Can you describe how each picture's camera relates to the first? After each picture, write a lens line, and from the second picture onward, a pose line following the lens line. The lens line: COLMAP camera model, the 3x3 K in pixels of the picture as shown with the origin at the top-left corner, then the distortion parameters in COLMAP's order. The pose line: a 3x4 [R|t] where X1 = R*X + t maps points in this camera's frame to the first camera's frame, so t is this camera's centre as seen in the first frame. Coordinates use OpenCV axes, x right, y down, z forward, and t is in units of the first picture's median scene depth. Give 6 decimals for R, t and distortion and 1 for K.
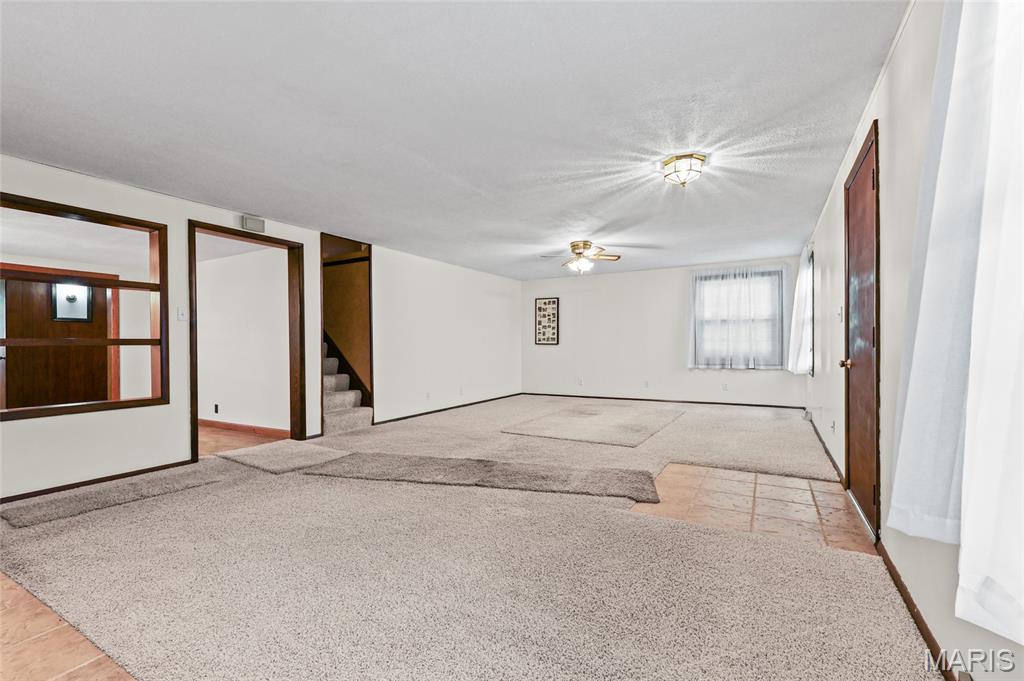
lens RADIAL K [[449.6, 0, 515.9], [0, 449.6, 342.7], [0, 0, 1]] dist [0.000232, -0.000001]
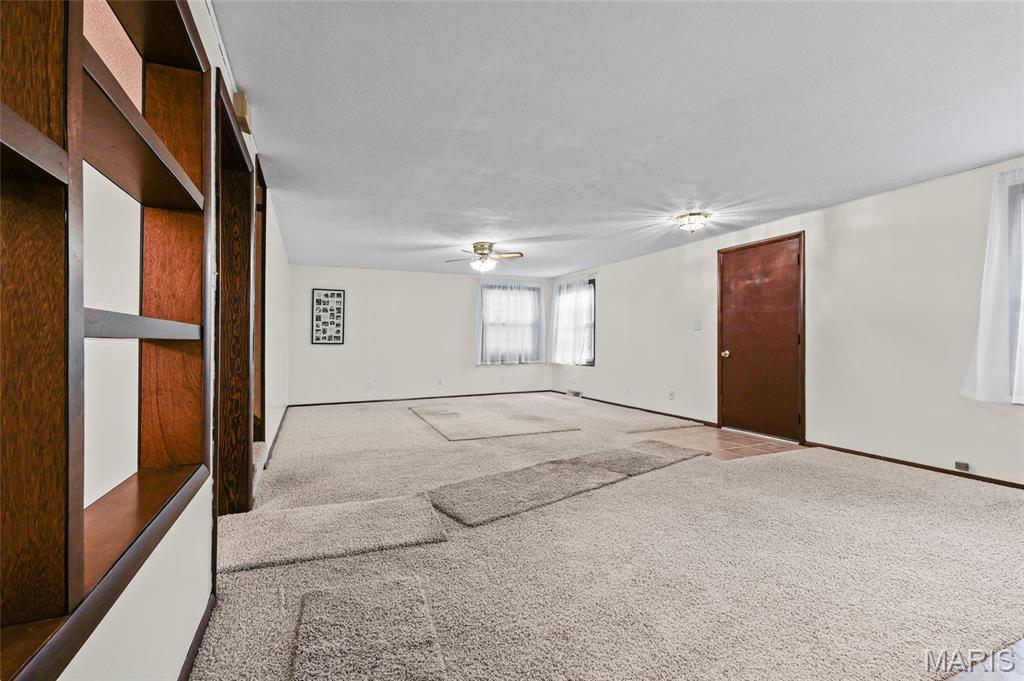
lens RADIAL K [[449.6, 0, 515.9], [0, 449.6, 342.7], [0, 0, 1]] dist [0.000232, -0.000001]
pose [[0.600675, 0.002396, 0.799489, -0.469275], [-0.002108, 0.999997, -0.001413, 0.002060], [-0.799490, -0.000837, 0.600679, 0.247008]]
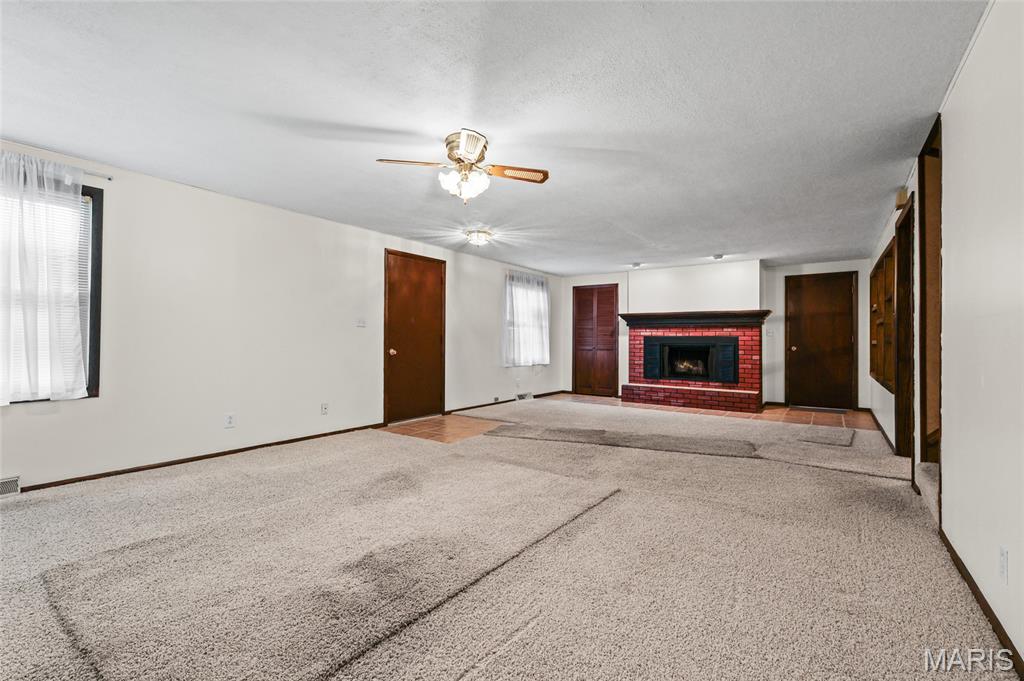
lens RADIAL K [[449.6, 0, 515.9], [0, 449.6, 342.7], [0, 0, 1]] dist [0.000232, -0.000001]
pose [[-0.993049, 0.000071, 0.117705, 0.014422], [0.000355, 0.999997, 0.002390, 0.001554], [-0.117704, 0.002416, -0.993046, 1.116102]]
